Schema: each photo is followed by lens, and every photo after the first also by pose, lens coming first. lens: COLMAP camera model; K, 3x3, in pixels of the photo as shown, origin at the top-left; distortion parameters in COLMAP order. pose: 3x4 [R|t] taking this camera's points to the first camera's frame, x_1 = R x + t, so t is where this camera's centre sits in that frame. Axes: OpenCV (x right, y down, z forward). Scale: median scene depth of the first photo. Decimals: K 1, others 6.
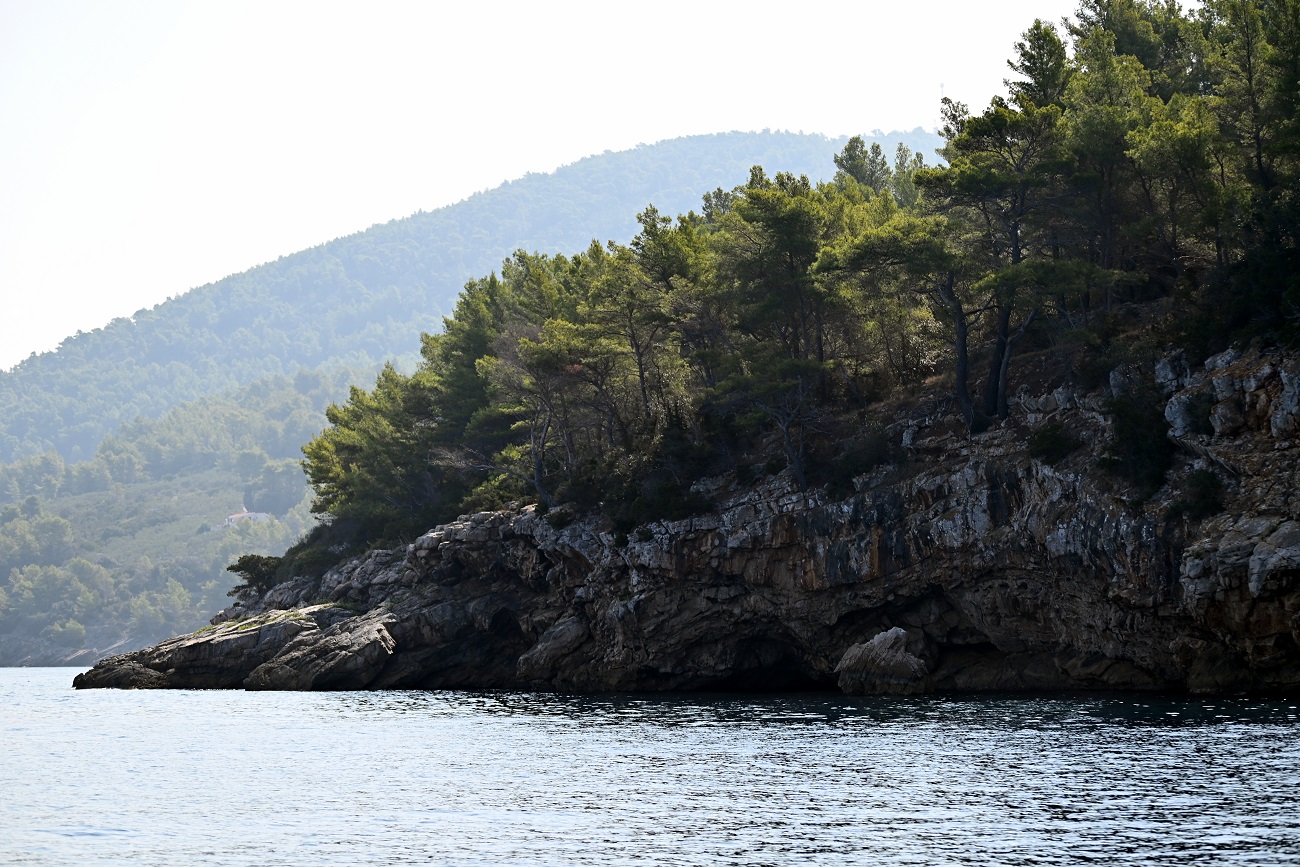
lens RADIAL K [[3634.0, 0, 650.1], [0, 3634.0, 434.3], [0, 0, 1]] dist [-0.115355, 0.000000]
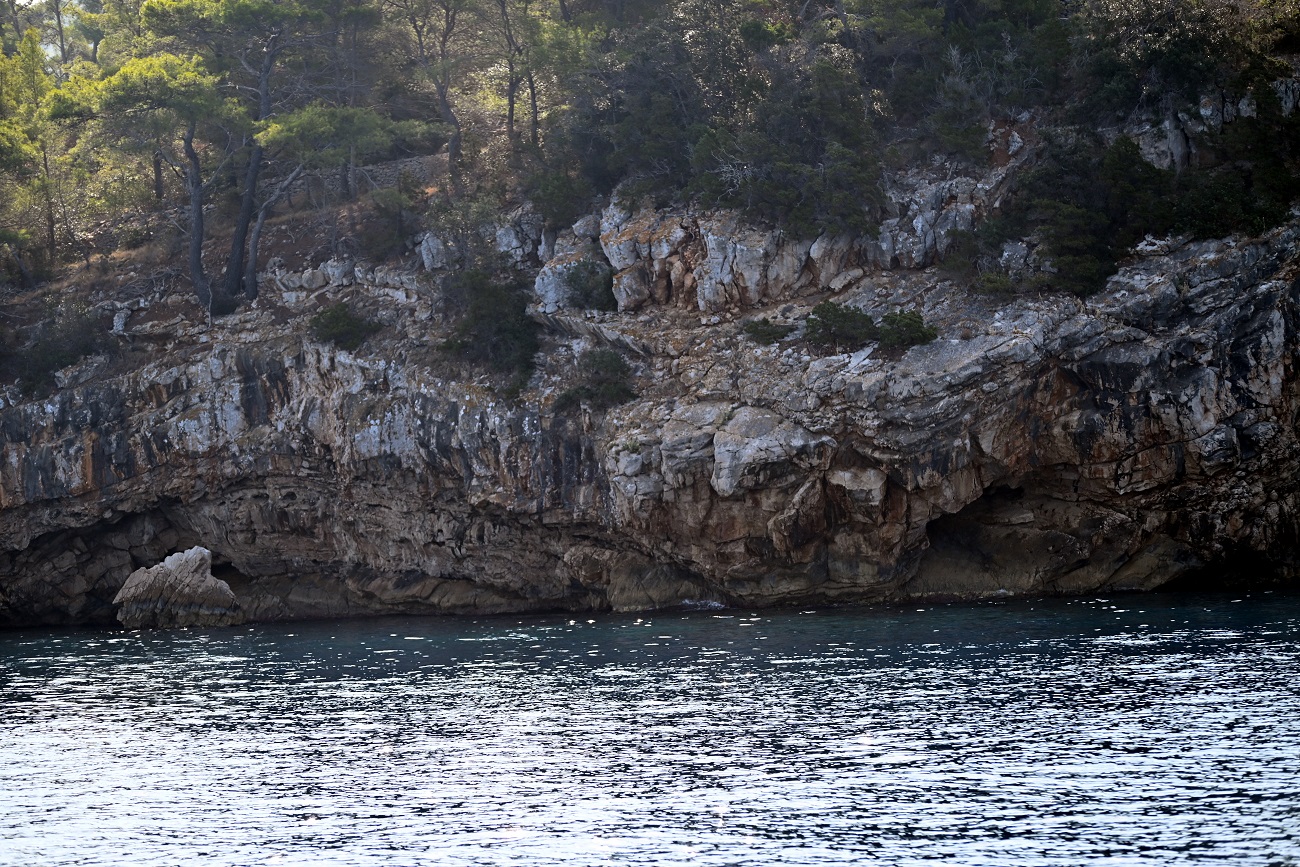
lens RADIAL K [[3912.5, 0, 649.9], [0, 3912.5, 431.7], [0, 0, 1]] dist [-0.089715, 0.000000]
pose [[0.918502, -0.014836, 0.395138, -0.187426], [0.007720, 0.999778, 0.019594, 0.010158], [-0.395341, -0.014947, 0.918413, 0.139359]]
